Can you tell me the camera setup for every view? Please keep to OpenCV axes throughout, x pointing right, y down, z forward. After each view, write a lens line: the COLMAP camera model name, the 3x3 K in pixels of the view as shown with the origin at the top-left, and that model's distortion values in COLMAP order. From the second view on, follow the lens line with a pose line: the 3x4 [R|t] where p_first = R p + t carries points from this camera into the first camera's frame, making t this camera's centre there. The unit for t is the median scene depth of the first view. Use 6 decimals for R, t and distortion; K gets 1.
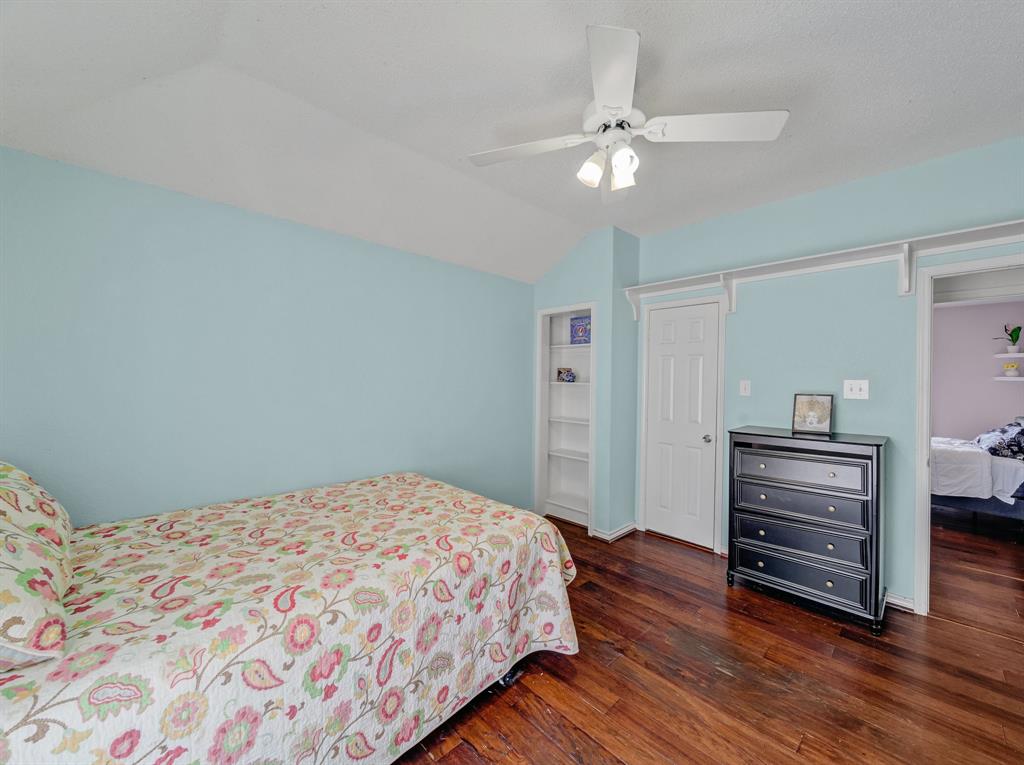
lens RADIAL K [[401.1, 0, 514.3], [0, 401.1, 379.3], [0, 0, 1]] dist [0.001687, -0.001278]
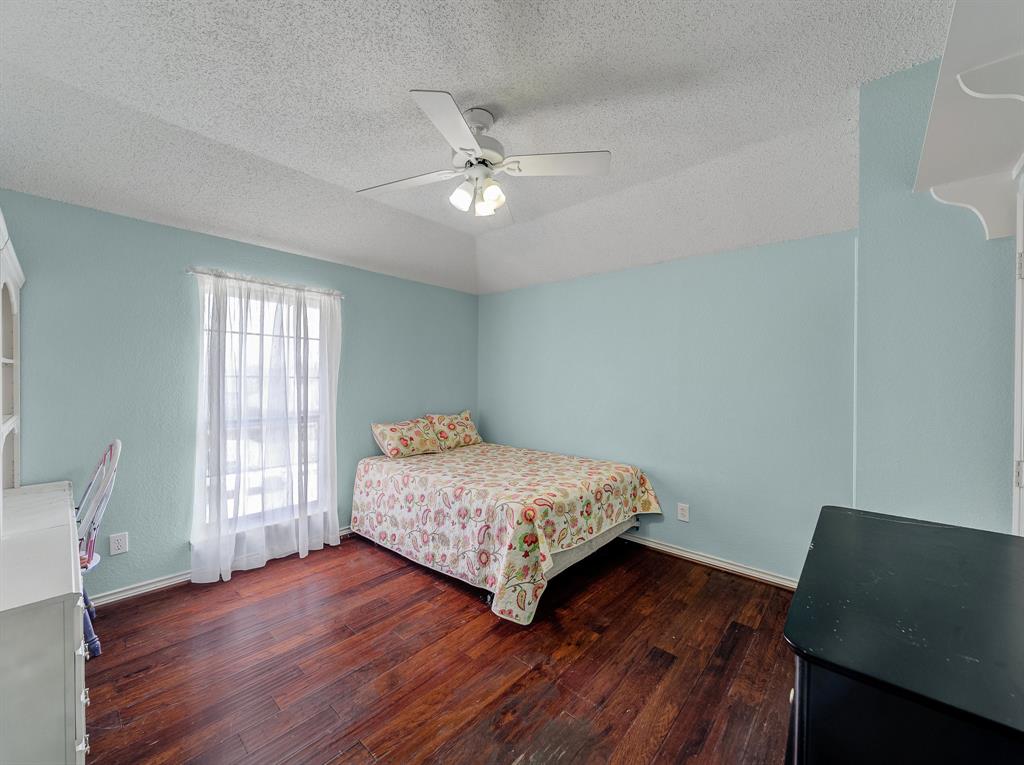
lens RADIAL K [[401.1, 0, 514.5], [0, 401.1, 384.3], [0, 0, 1]] dist [0.001687, -0.001278]
pose [[0.075864, 0.002560, -0.997115, 1.571085], [-0.008134, 0.999965, 0.001948, 0.018685], [0.997085, 0.007963, 0.075882, 1.149270]]
